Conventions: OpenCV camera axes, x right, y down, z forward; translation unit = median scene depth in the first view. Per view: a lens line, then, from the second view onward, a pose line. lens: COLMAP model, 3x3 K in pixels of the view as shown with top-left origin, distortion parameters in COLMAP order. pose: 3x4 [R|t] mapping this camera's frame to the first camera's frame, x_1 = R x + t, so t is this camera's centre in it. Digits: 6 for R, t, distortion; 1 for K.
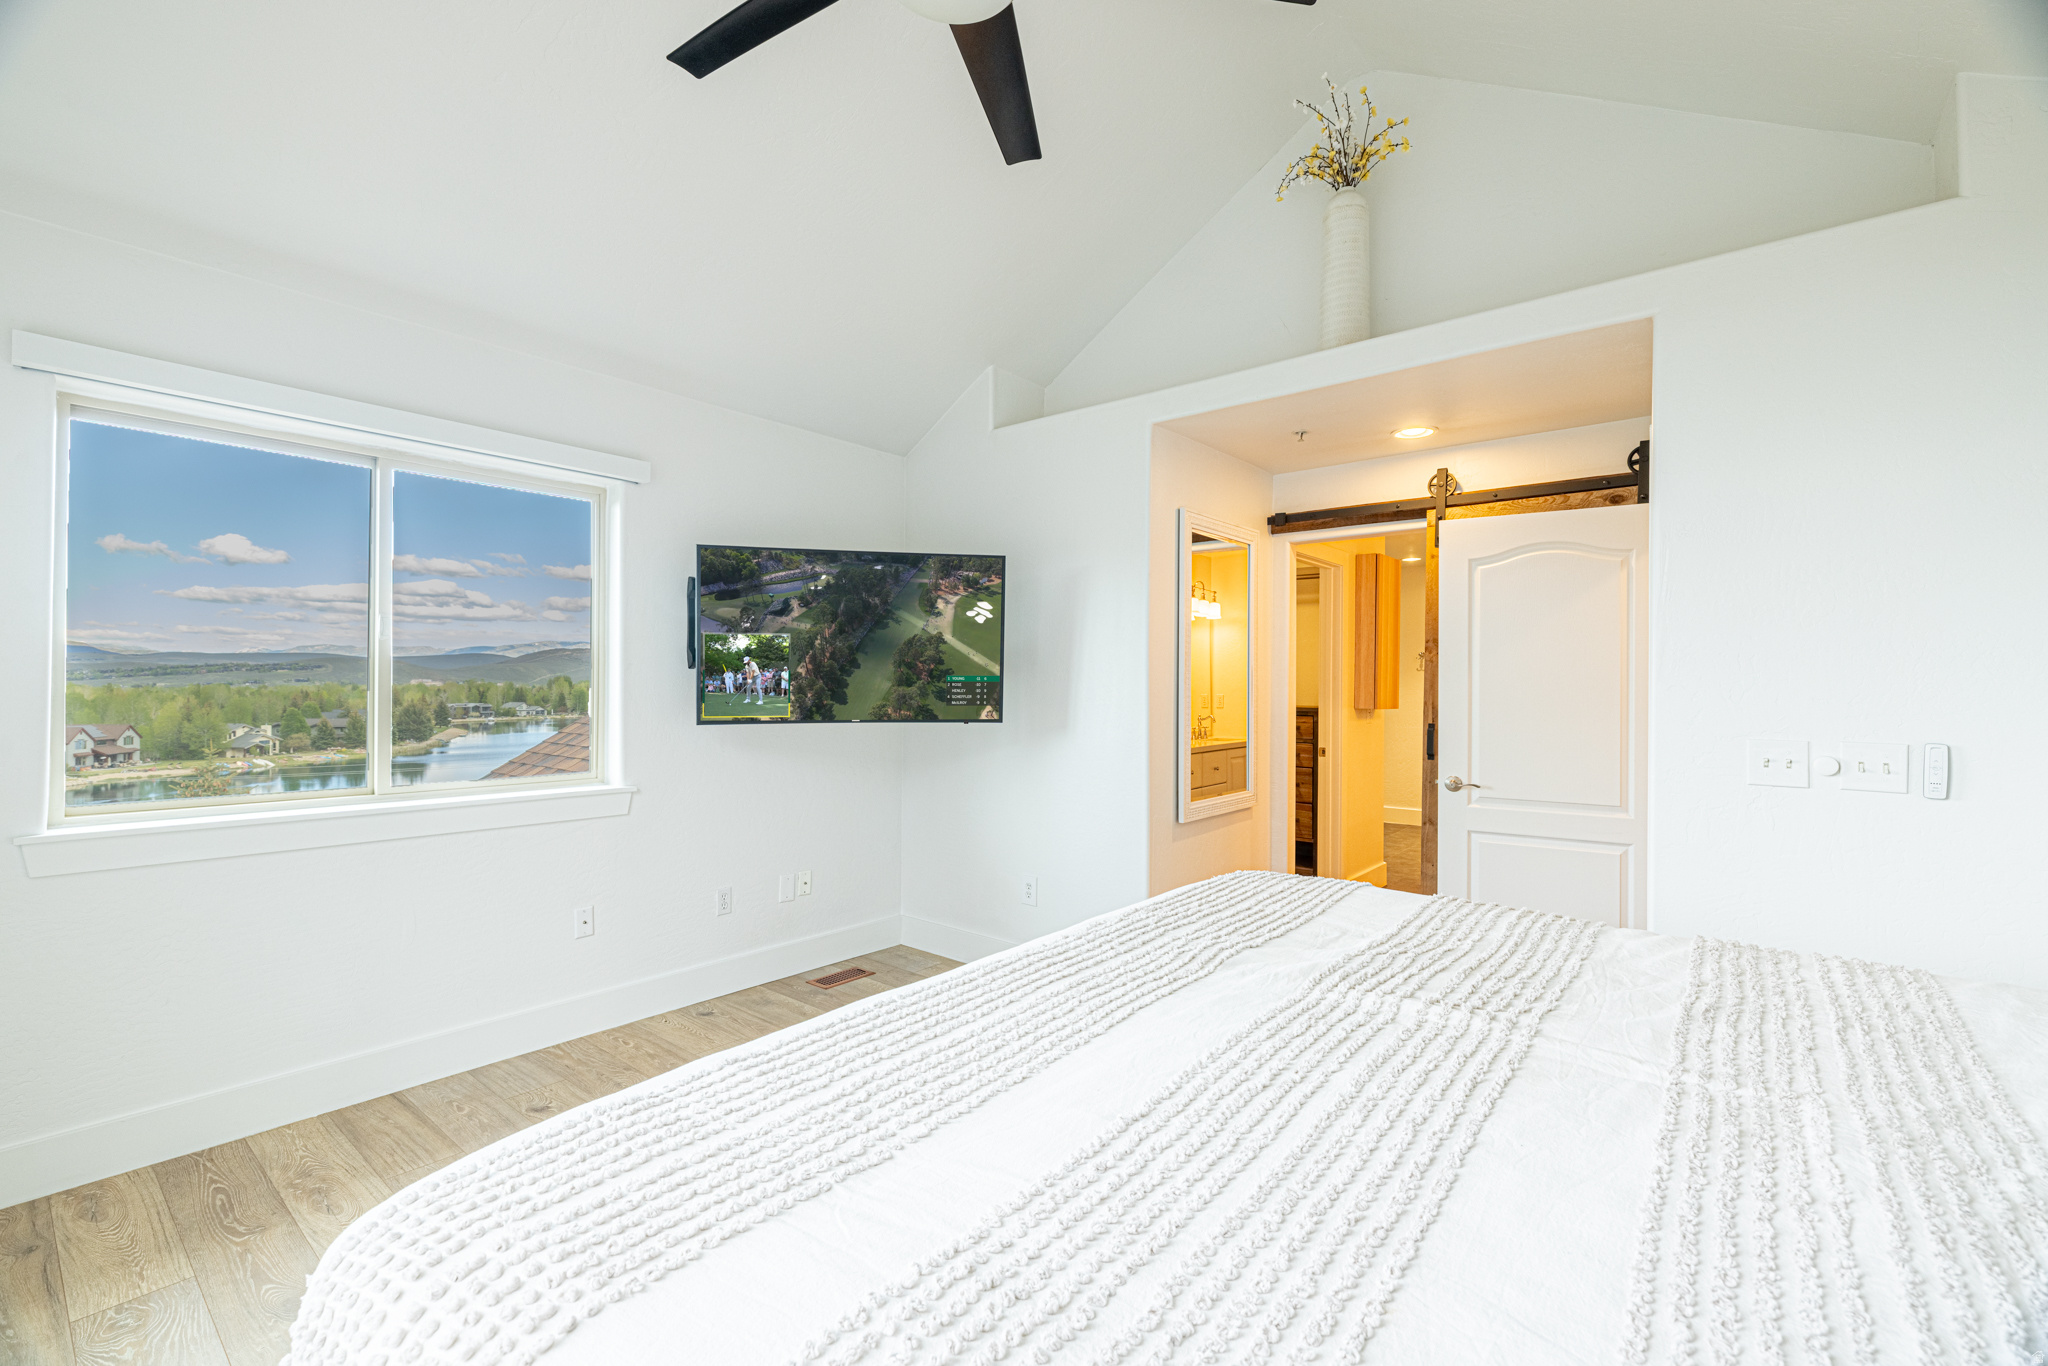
lens RADIAL K [[877.6, 0, 1020.7], [0, 877.6, 684.9], [0, 0, 1]] dist [-0.001341, -0.000059]
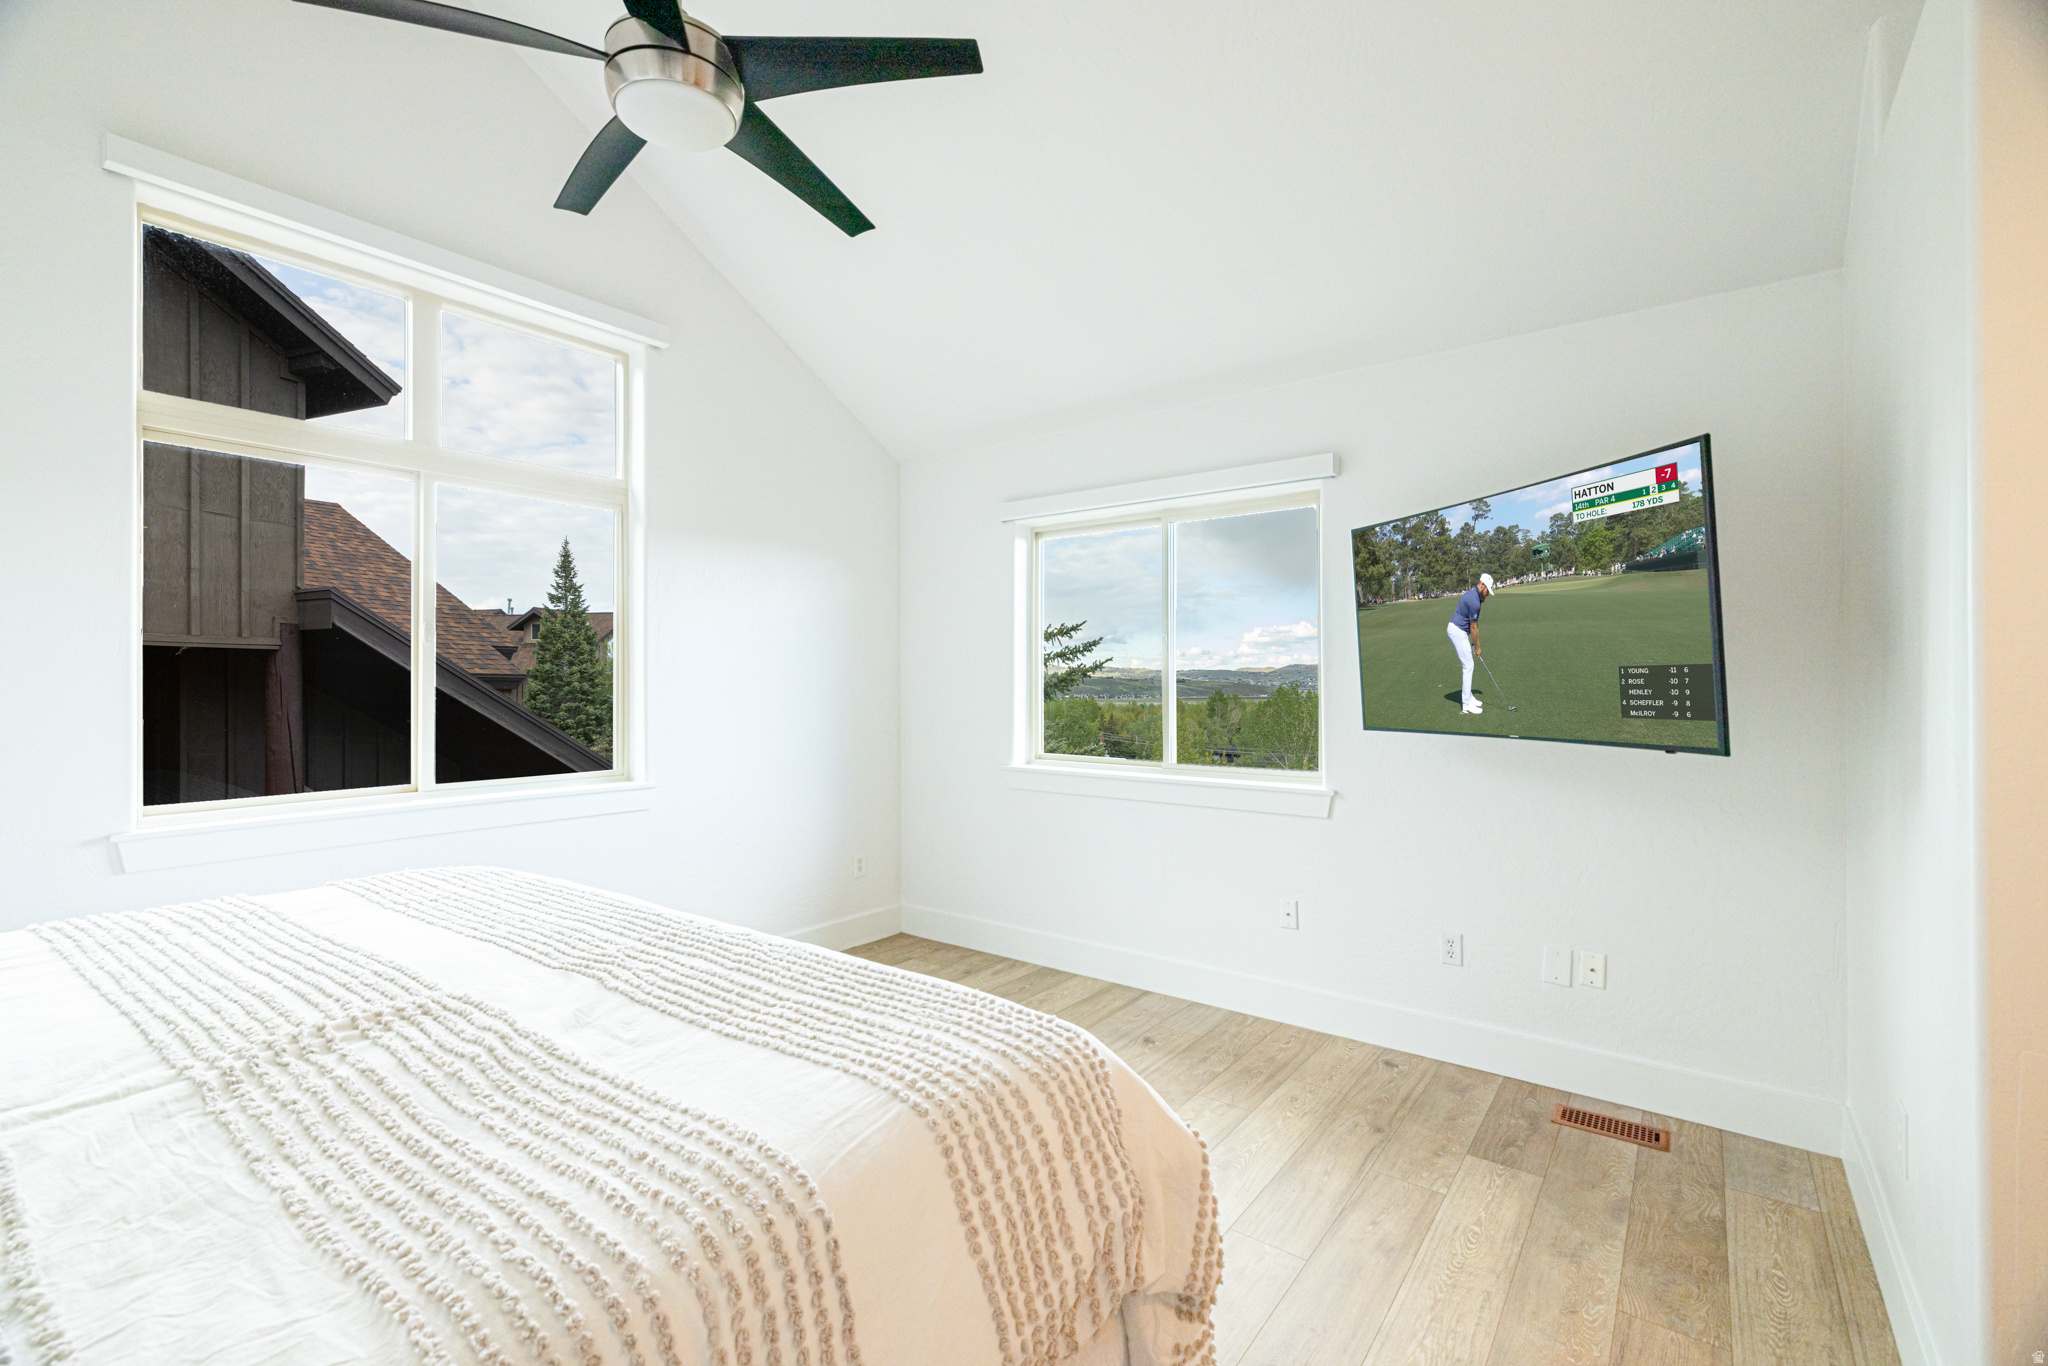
lens RADIAL K [[877.6, 0, 1022.6], [0, 877.6, 685.3], [0, 0, 1]] dist [-0.001341, -0.000059]
pose [[0.031748, -0.007907, -0.999465, 0.474705], [0.005025, 0.999957, -0.007751, 0.004180], [0.999483, -0.004777, 0.031787, 0.576942]]
